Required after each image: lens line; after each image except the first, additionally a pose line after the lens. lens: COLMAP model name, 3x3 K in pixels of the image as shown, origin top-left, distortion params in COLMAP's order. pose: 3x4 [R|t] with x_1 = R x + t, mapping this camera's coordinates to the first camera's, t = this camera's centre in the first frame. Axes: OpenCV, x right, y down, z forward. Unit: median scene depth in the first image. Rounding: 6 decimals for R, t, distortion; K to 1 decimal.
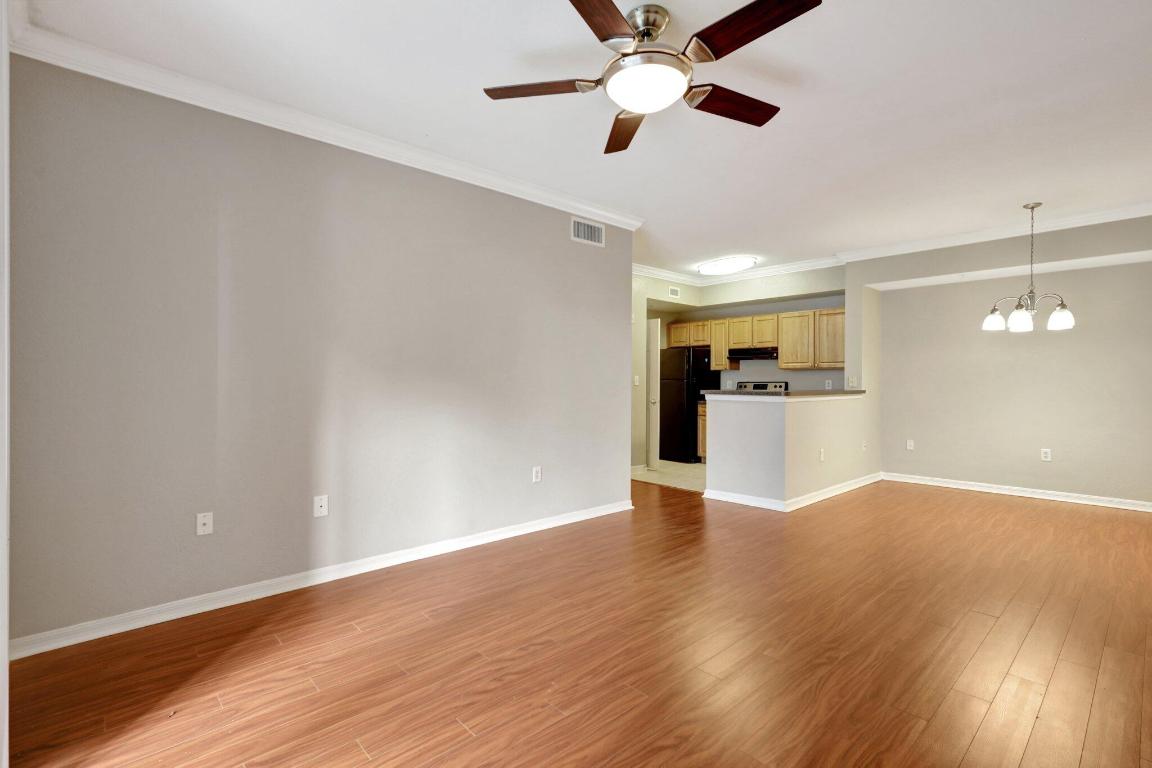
lens RADIAL K [[528.4, 0, 580.0], [0, 528.4, 386.9], [0, 0, 1]] dist [-0.005159, 0.000020]
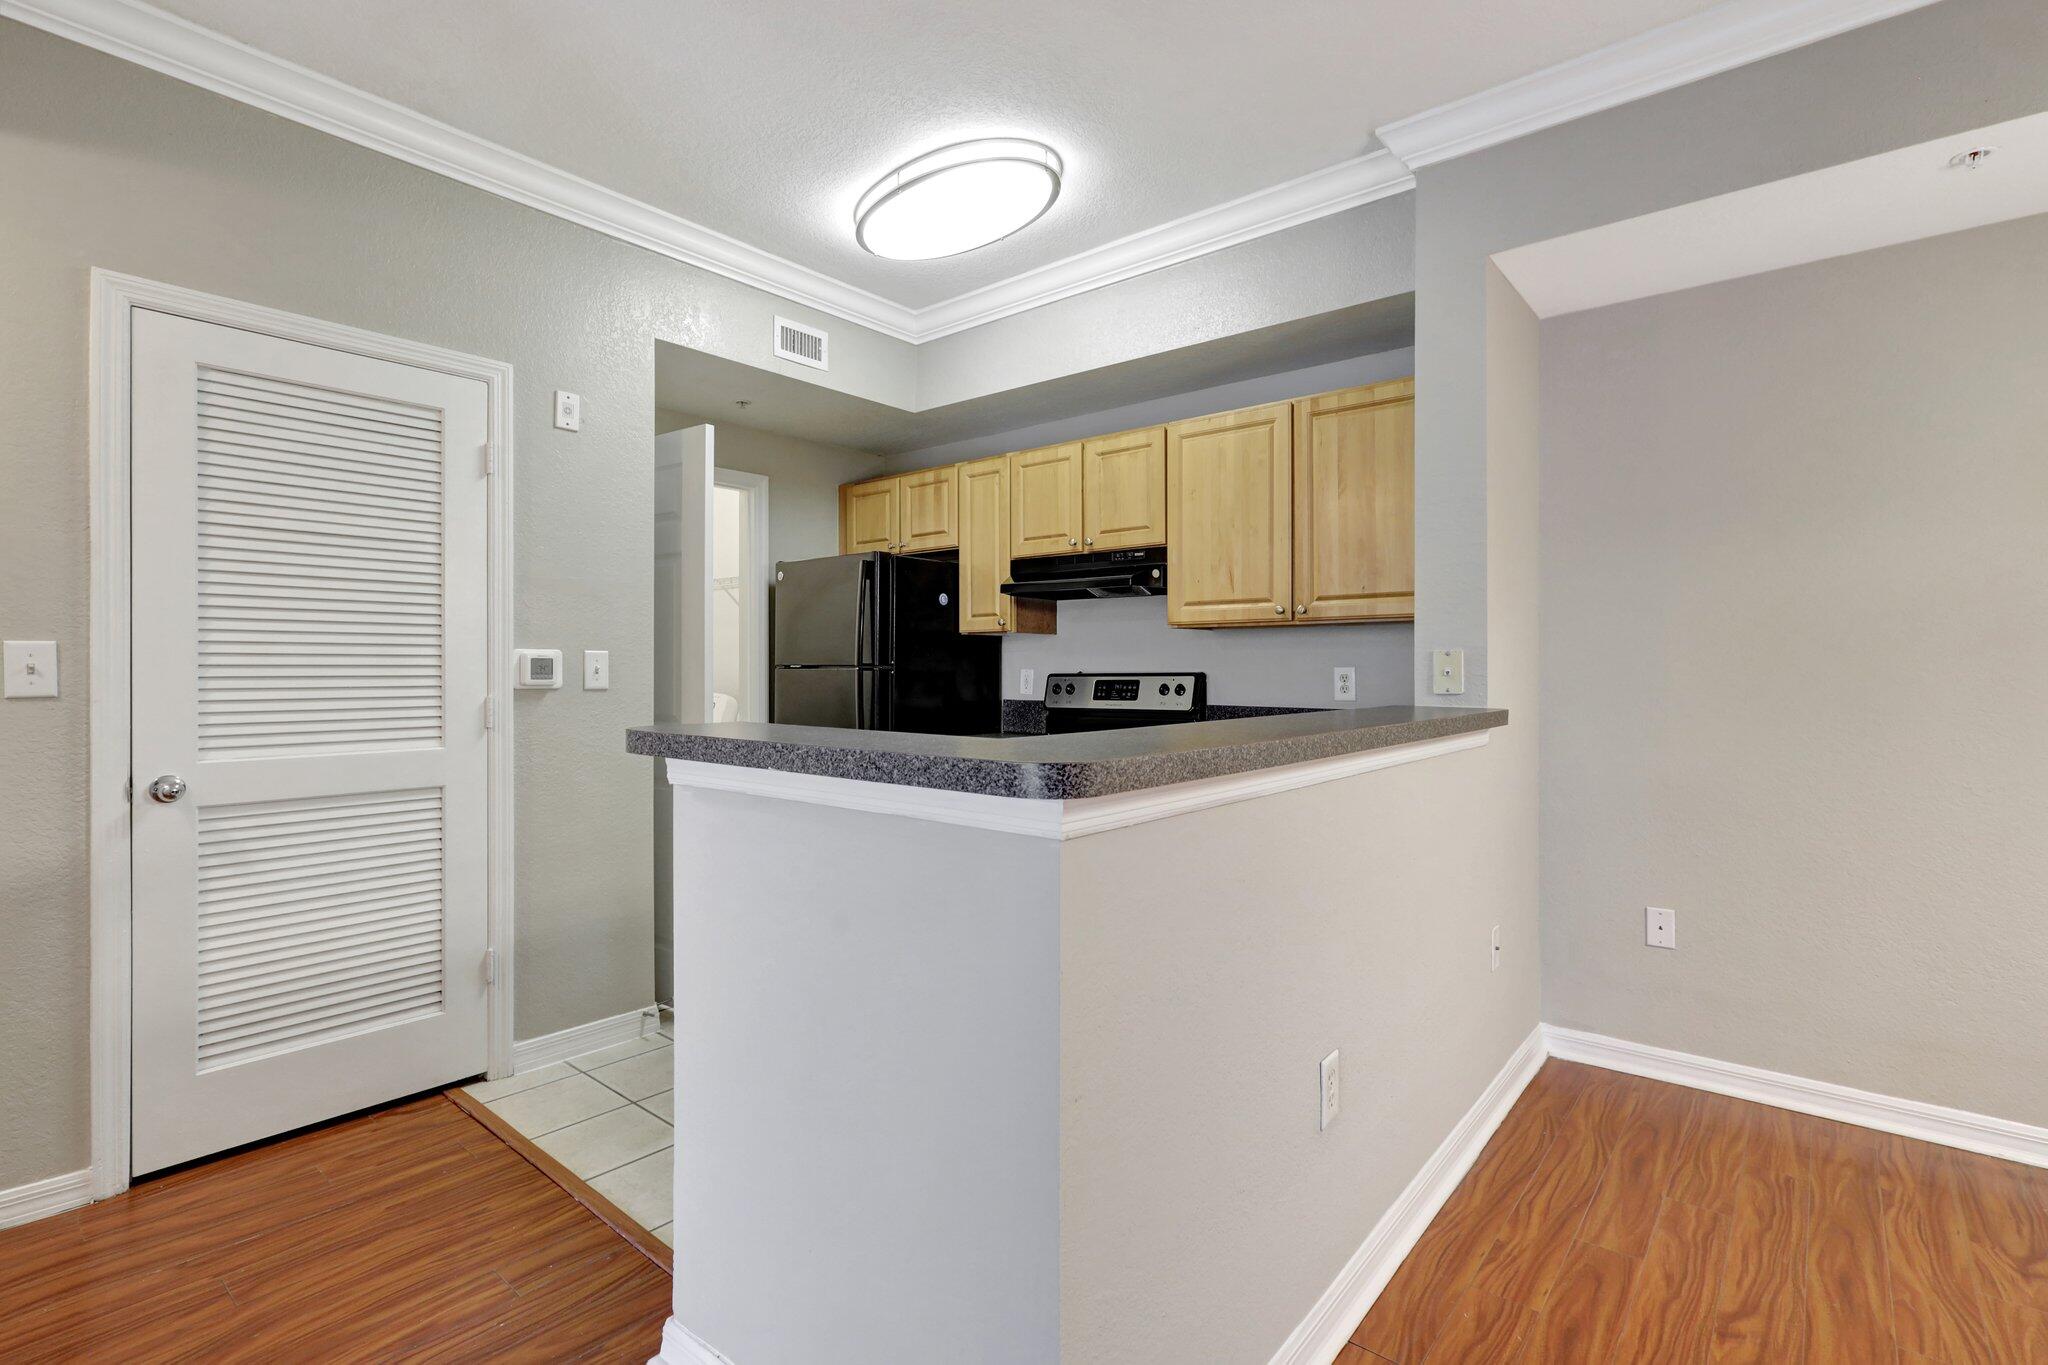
lens RADIAL K [[961.1, 0, 1030.4], [0, 961.1, 679.9], [0, 0, 1]] dist [0.000341, 0.000639]
pose [[0.989781, -0.003709, 0.142550, 0.238131], [0.003695, 0.999993, 0.000361, -0.006821], [-0.142550, 0.000169, 0.989788, 0.527420]]
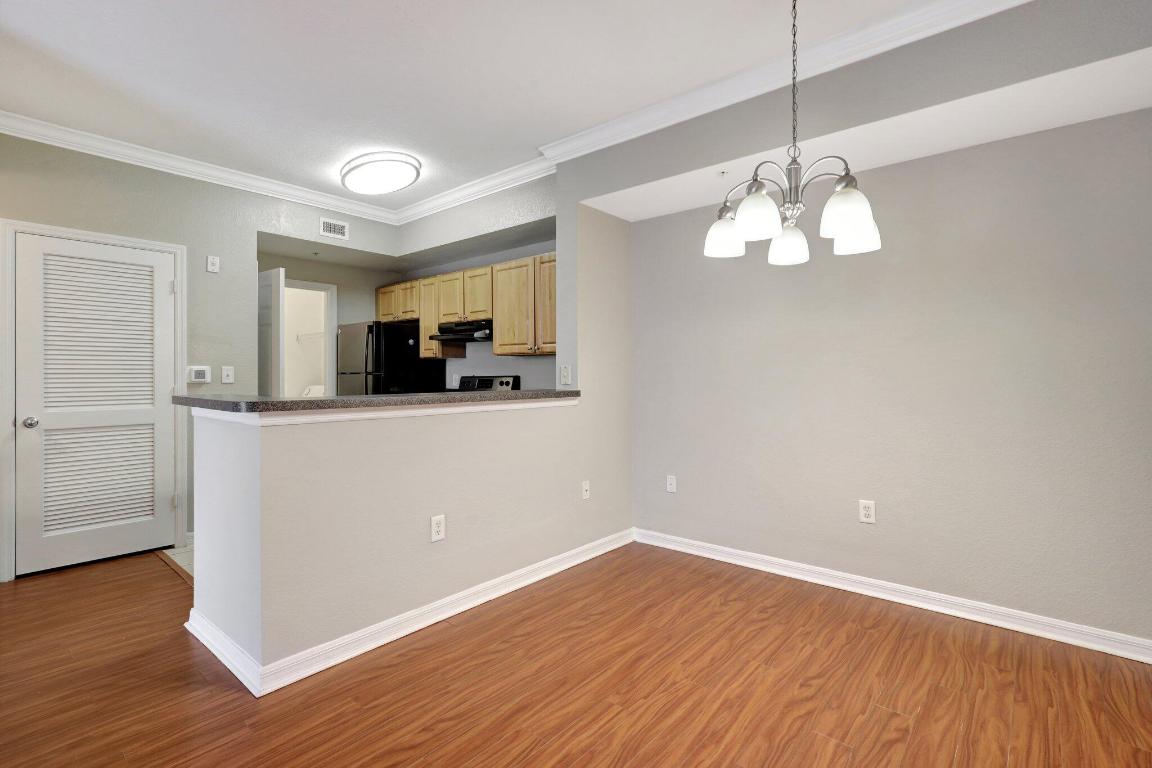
lens RADIAL K [[540.0, 0, 575.1], [0, 540.0, 379.0], [0, 0, 1]] dist [0.001706, 0.000522]
pose [[0.991534, -0.004912, 0.129753, 0.394731], [0.005241, 0.999984, -0.002199, -0.004440], [-0.129740, 0.002860, 0.991544, 0.374315]]
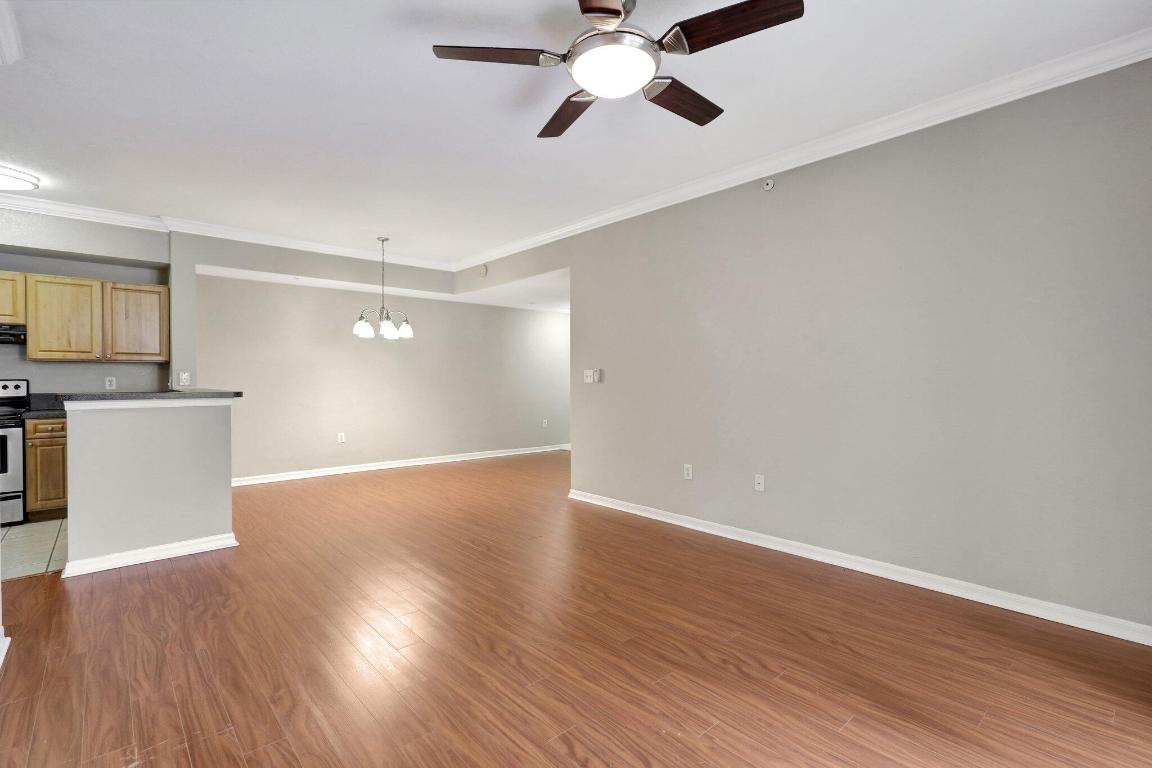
lens RADIAL K [[528.4, 0, 580.0], [0, 528.4, 386.9], [0, 0, 1]] dist [-0.005159, 0.000020]
pose [[0.008970, -0.016405, 0.999825, -0.262147], [0.012383, 0.999791, 0.016293, -0.002891], [-0.999883, 0.012234, 0.009172, 0.328789]]
